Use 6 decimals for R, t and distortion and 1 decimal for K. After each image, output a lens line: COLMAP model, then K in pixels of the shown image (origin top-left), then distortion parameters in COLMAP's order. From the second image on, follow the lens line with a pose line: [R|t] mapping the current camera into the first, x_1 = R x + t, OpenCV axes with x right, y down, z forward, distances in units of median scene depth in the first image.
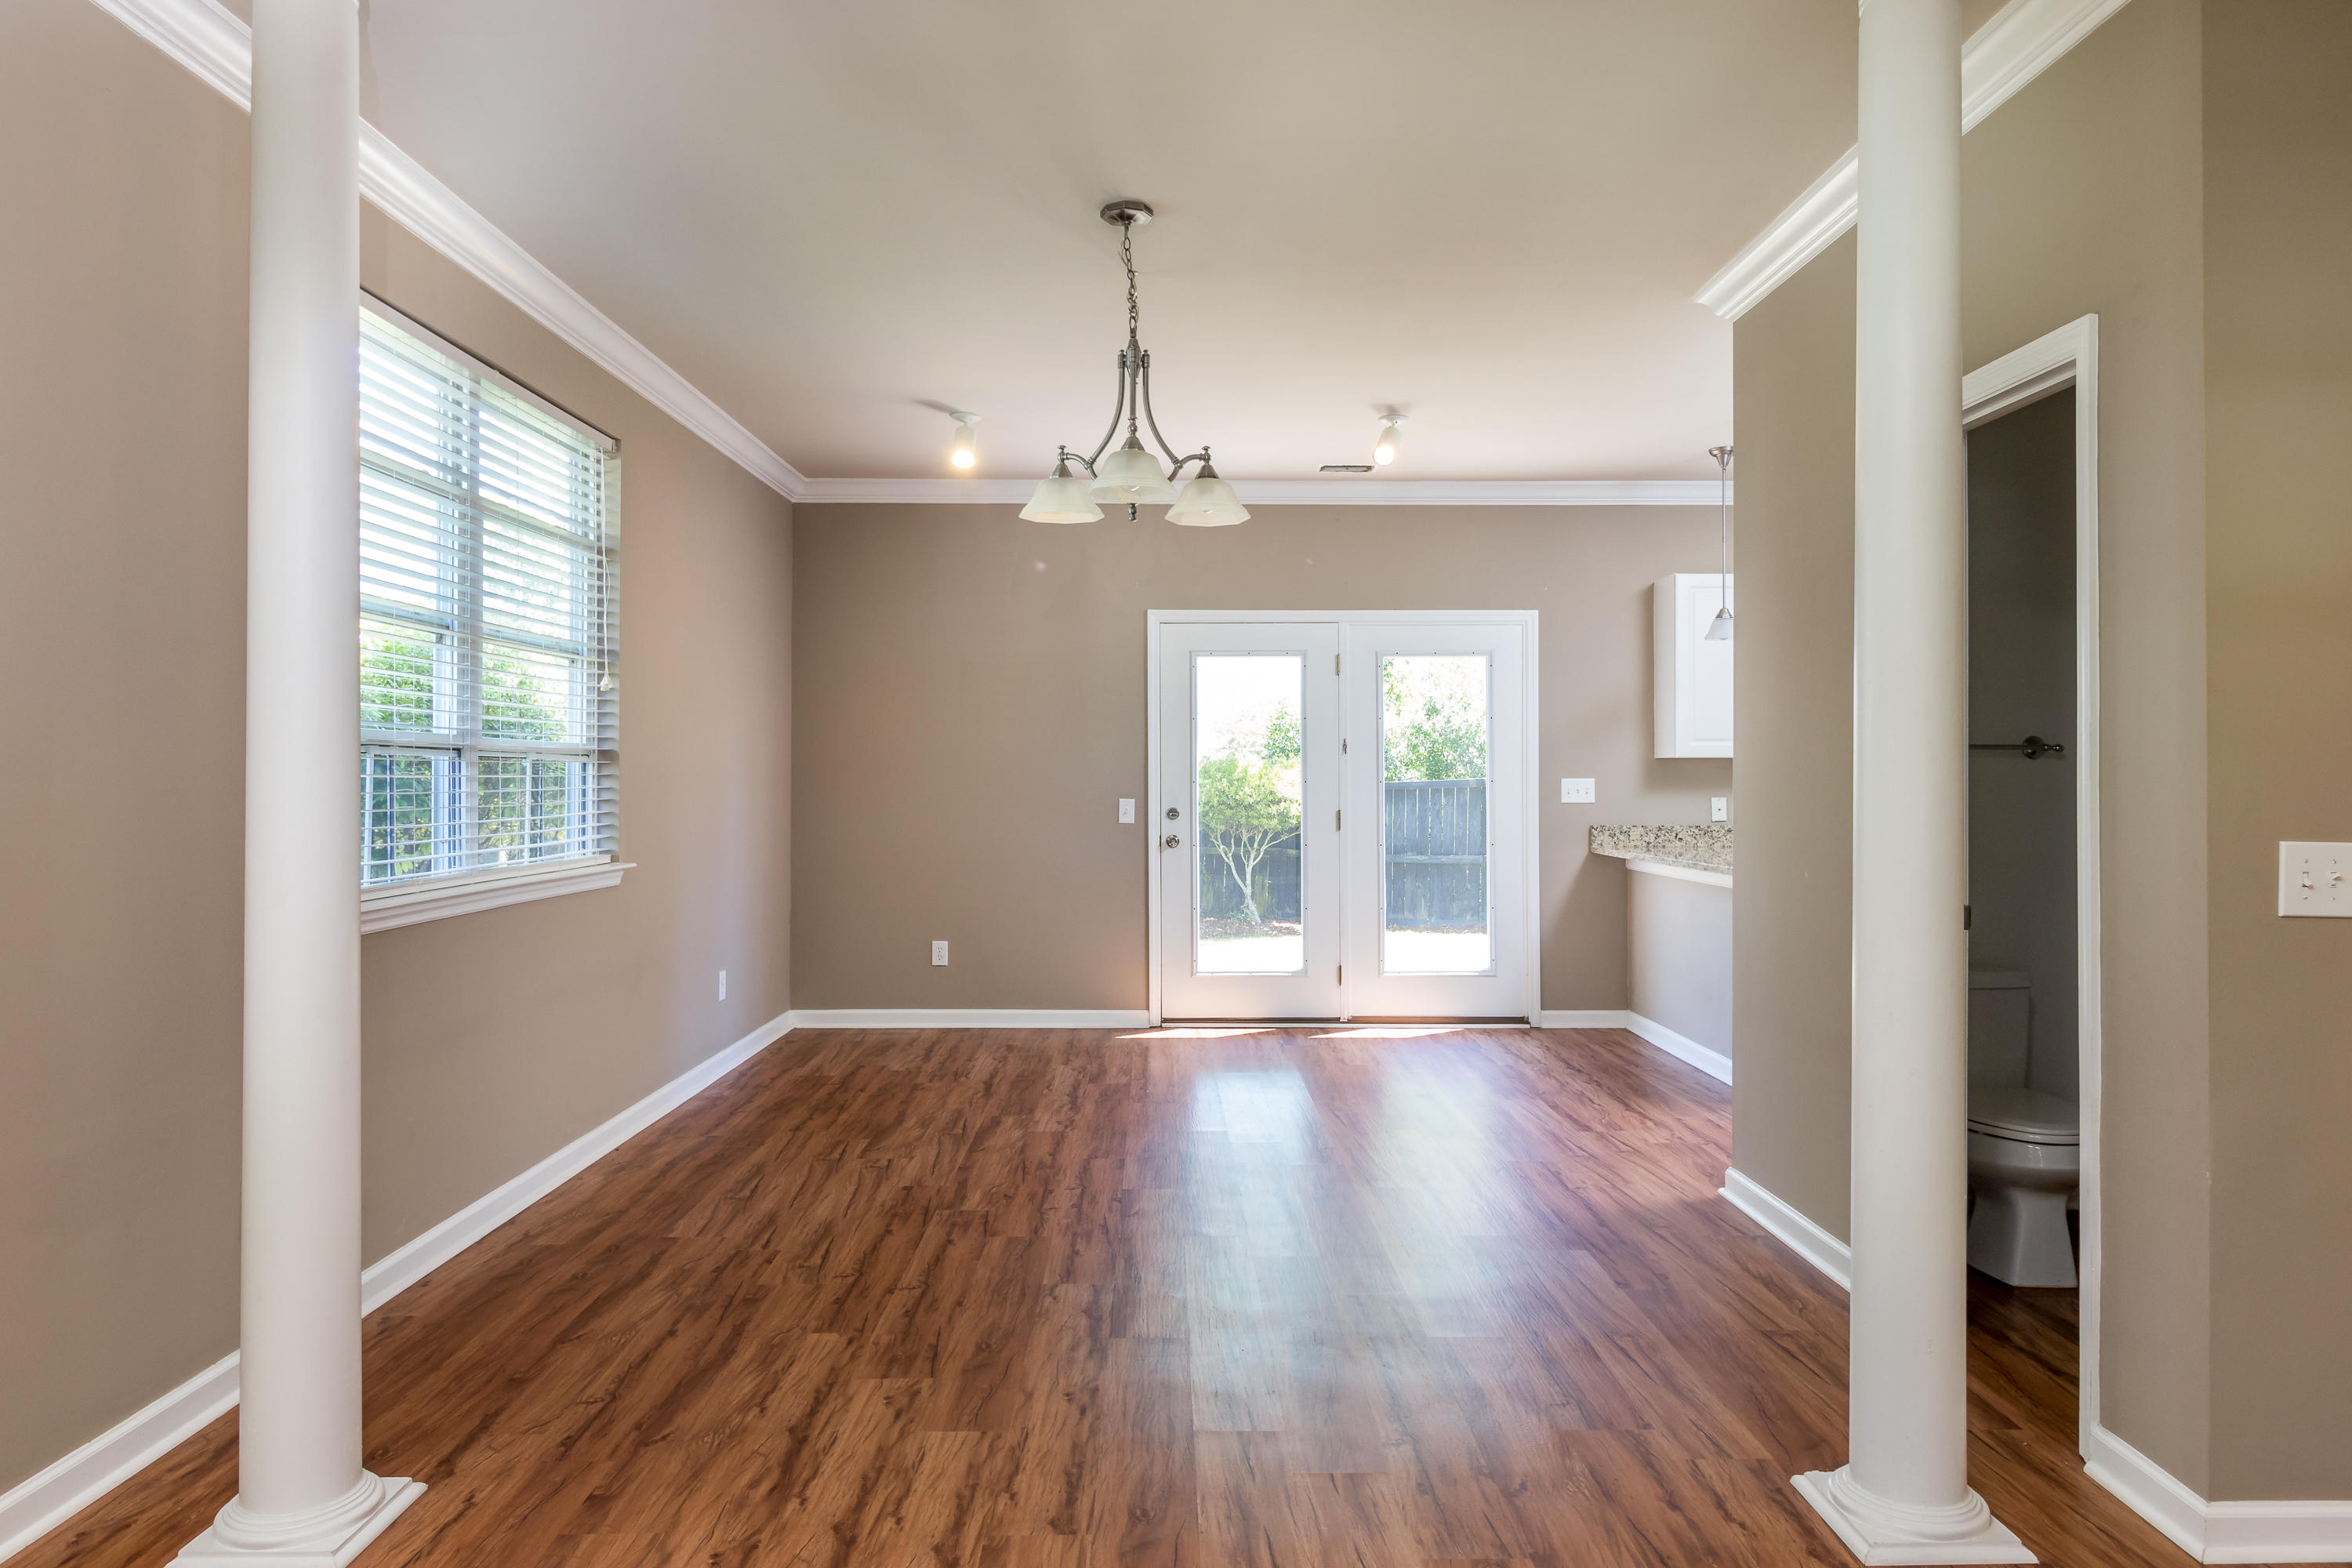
lens RADIAL K [[1430.2, 0, 1170.4], [0, 1430.2, 784.5], [0, 0, 1]] dist [-0.006065, -0.000483]
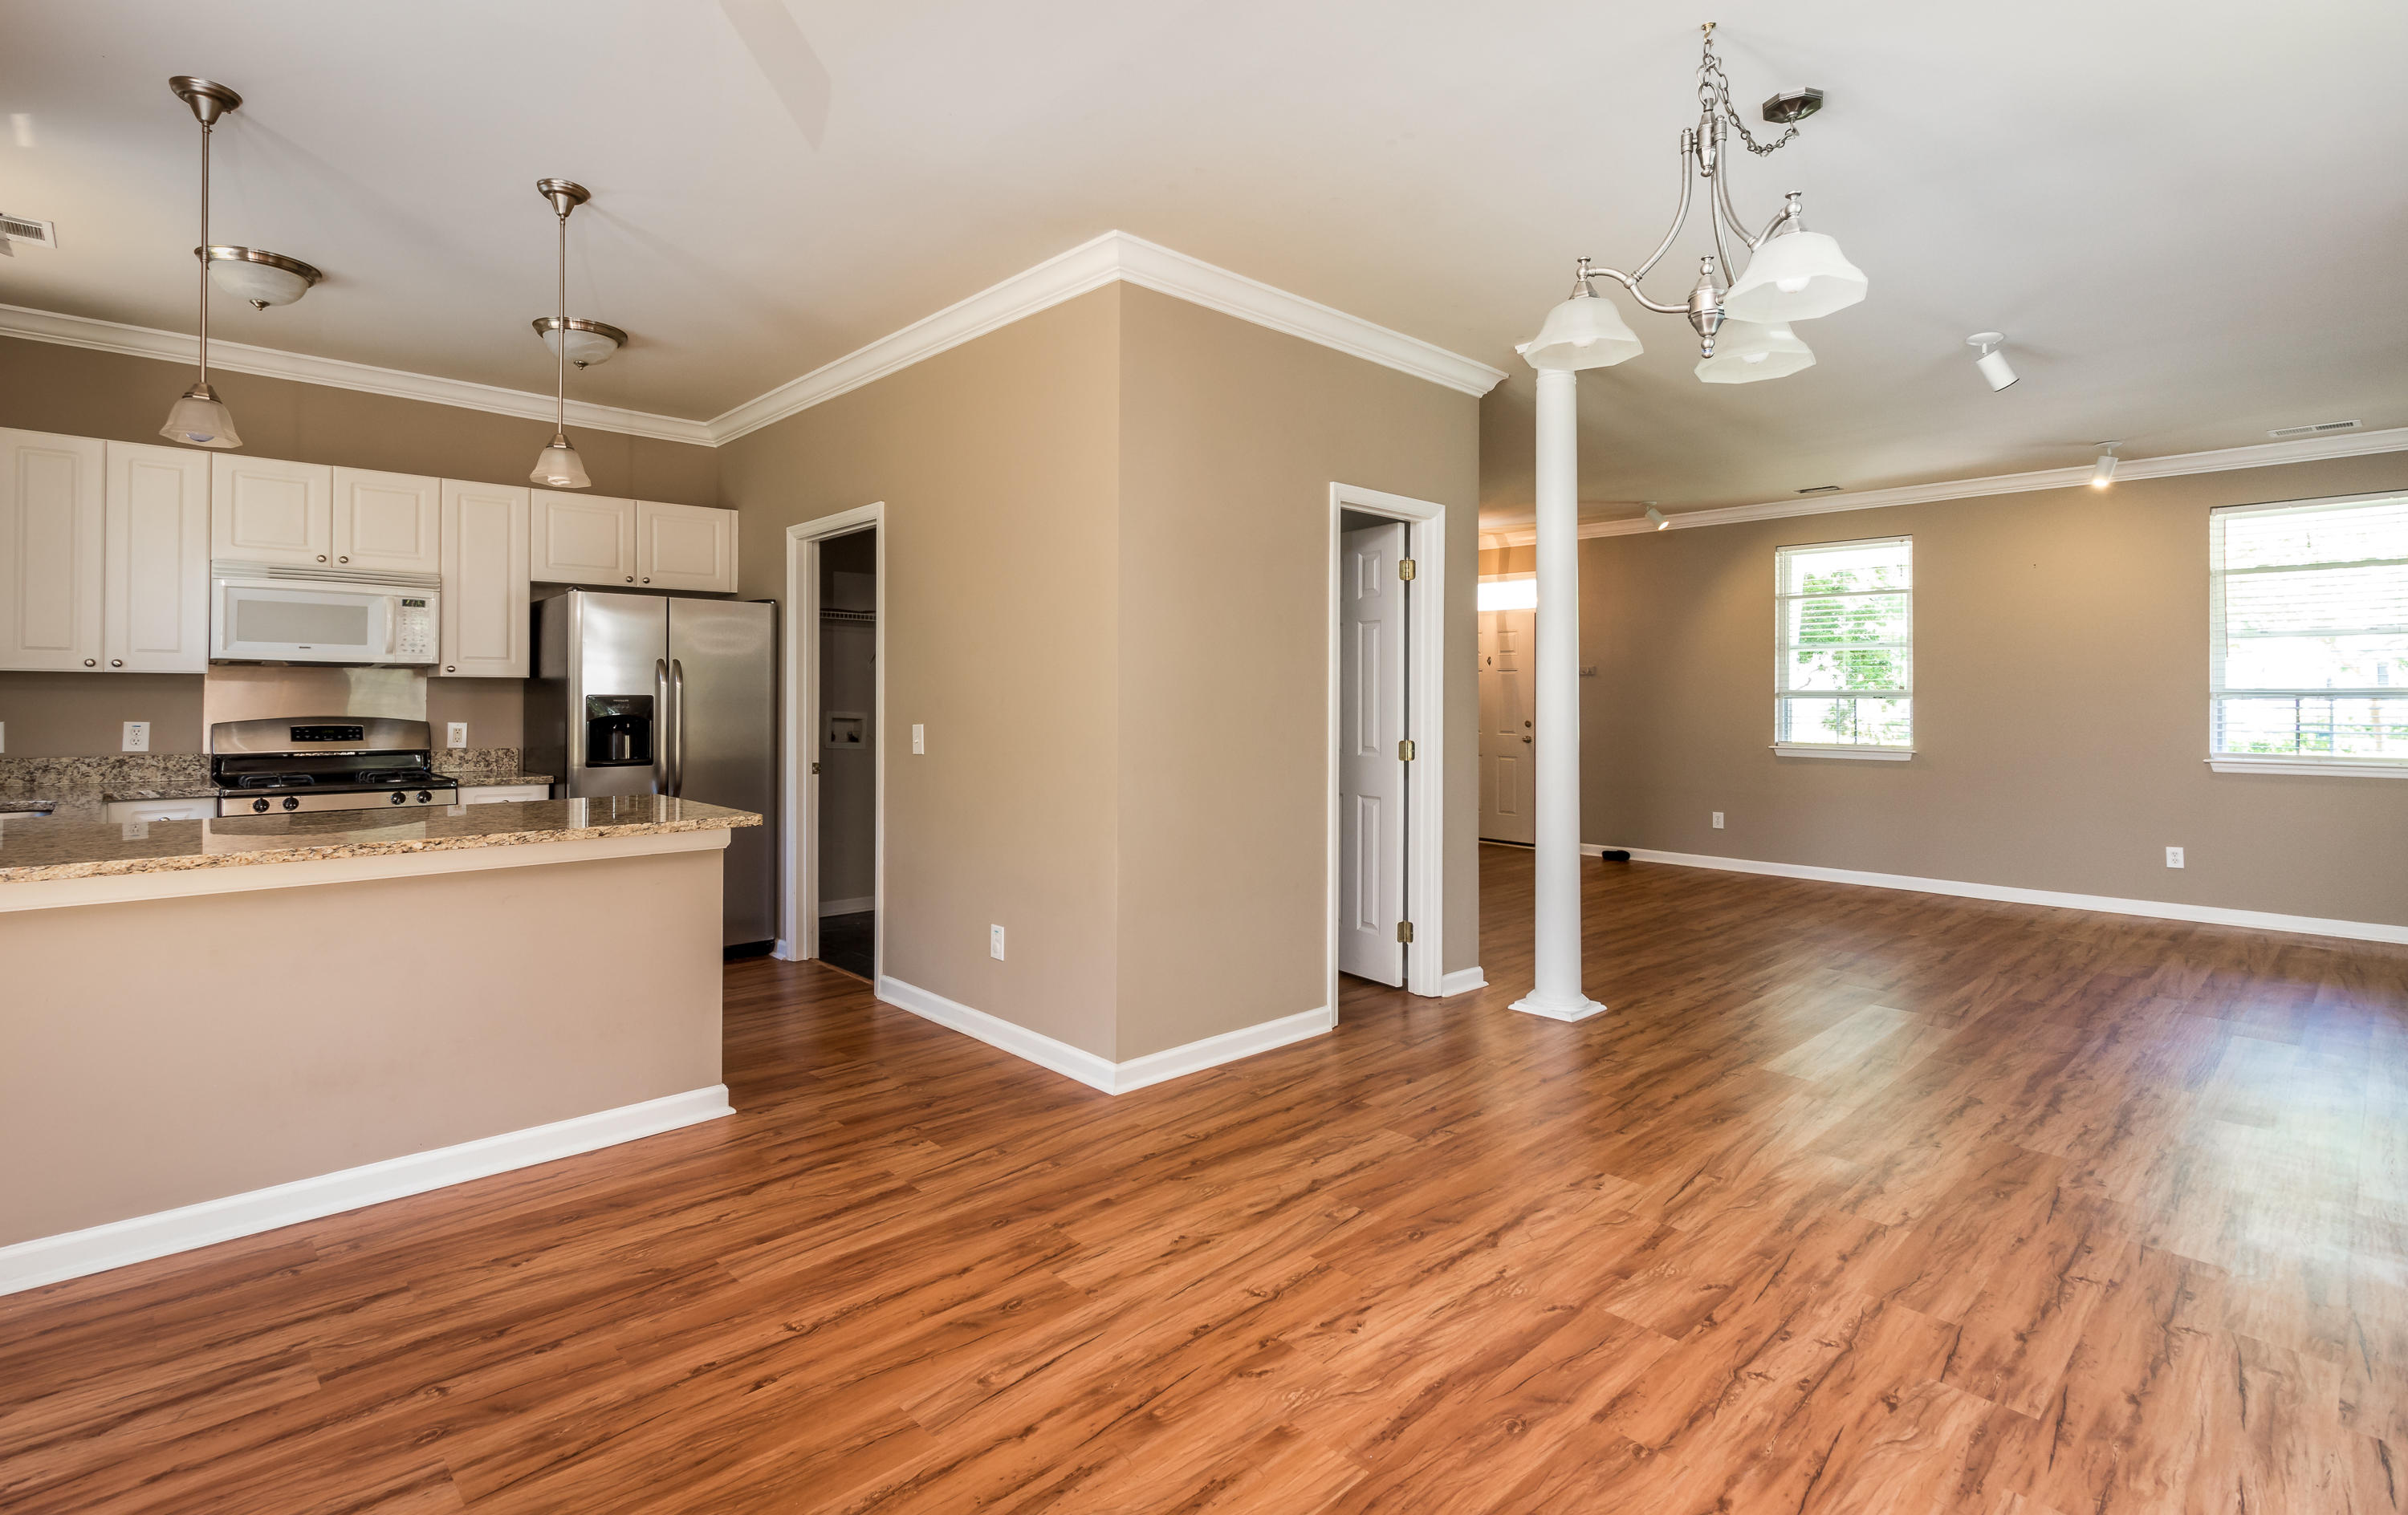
lens RADIAL K [[1137.0, 0, 1177.3], [0, 1137.0, 700.9], [0, 0, 1]] dist [-0.001368, -0.000690]
pose [[-0.670435, -0.002977, 0.741963, -0.320260], [-0.003253, 0.999994, 0.001072, -0.003856], [-0.741962, -0.001695, -0.670440, 1.859483]]
